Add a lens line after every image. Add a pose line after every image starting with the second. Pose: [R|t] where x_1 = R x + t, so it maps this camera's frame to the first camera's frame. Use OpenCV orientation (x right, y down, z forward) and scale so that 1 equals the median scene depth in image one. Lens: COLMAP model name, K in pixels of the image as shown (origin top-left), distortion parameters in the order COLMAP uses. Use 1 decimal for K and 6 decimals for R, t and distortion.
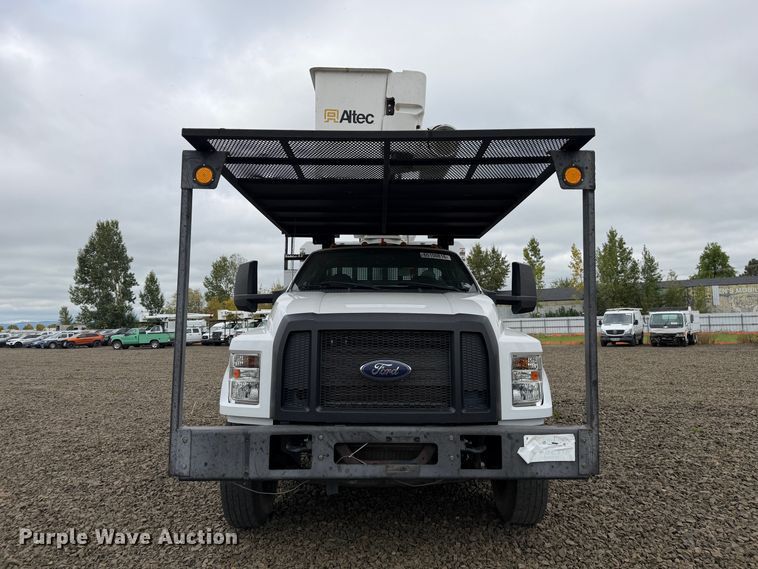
lens RADIAL K [[544.7, 0, 376.9], [0, 544.7, 283.7], [0, 0, 1]] dist [0.051470, -0.062439]
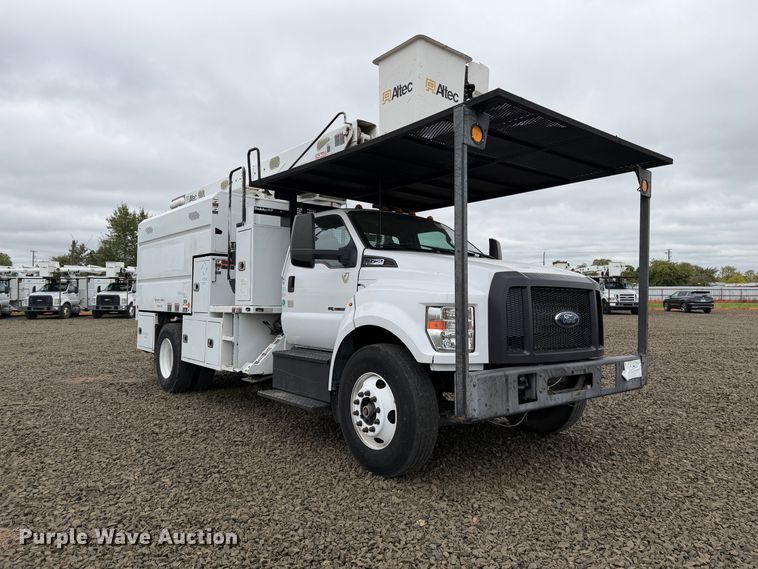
lens RADIAL K [[544.7, 0, 383.8], [0, 544.7, 287.8], [0, 0, 1]] dist [0.051470, -0.062439]
pose [[0.770115, 0.027382, 0.637317, -1.127835], [-0.065376, 0.997206, 0.036153, 0.067860], [-0.634546, -0.069507, 0.769753, 0.299305]]
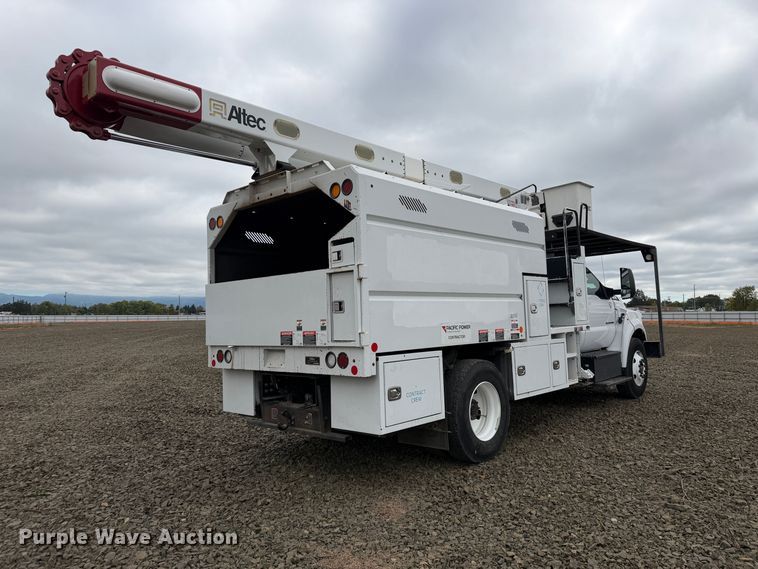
lens RADIAL K [[544.7, 0, 375.5], [0, 544.7, 289.2], [0, 0, 1]] dist [0.051470, -0.062439]
pose [[-0.736321, 0.061316, 0.673848, -1.211915], [-0.026421, 0.992521, -0.119184, 0.331406], [-0.676116, -0.105561, -0.729194, 3.743324]]
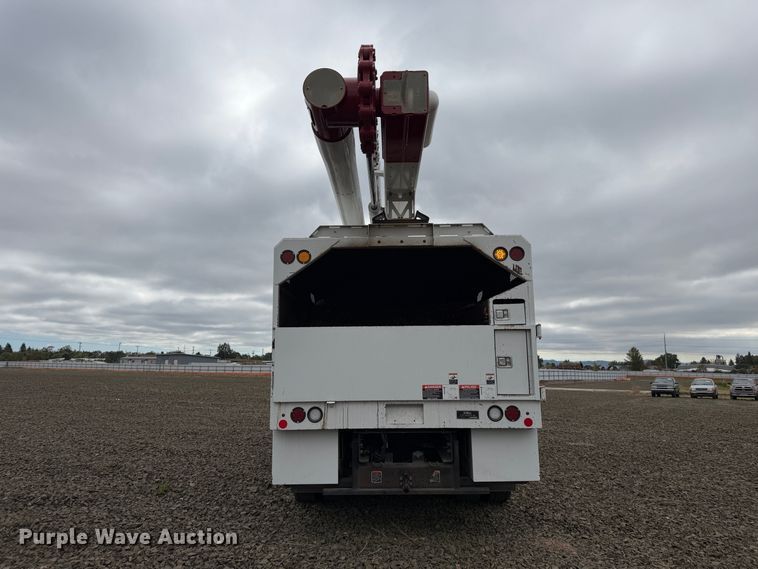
lens RADIAL K [[544.7, 0, 368.7], [0, 544.7, 281.4], [0, 0, 1]] dist [0.051470, -0.062439]
pose [[-0.999877, 0.009932, 0.012179, 0.088115], [0.006846, 0.972853, -0.231322, 0.340606], [-0.014146, -0.231210, -0.972801, 4.269089]]
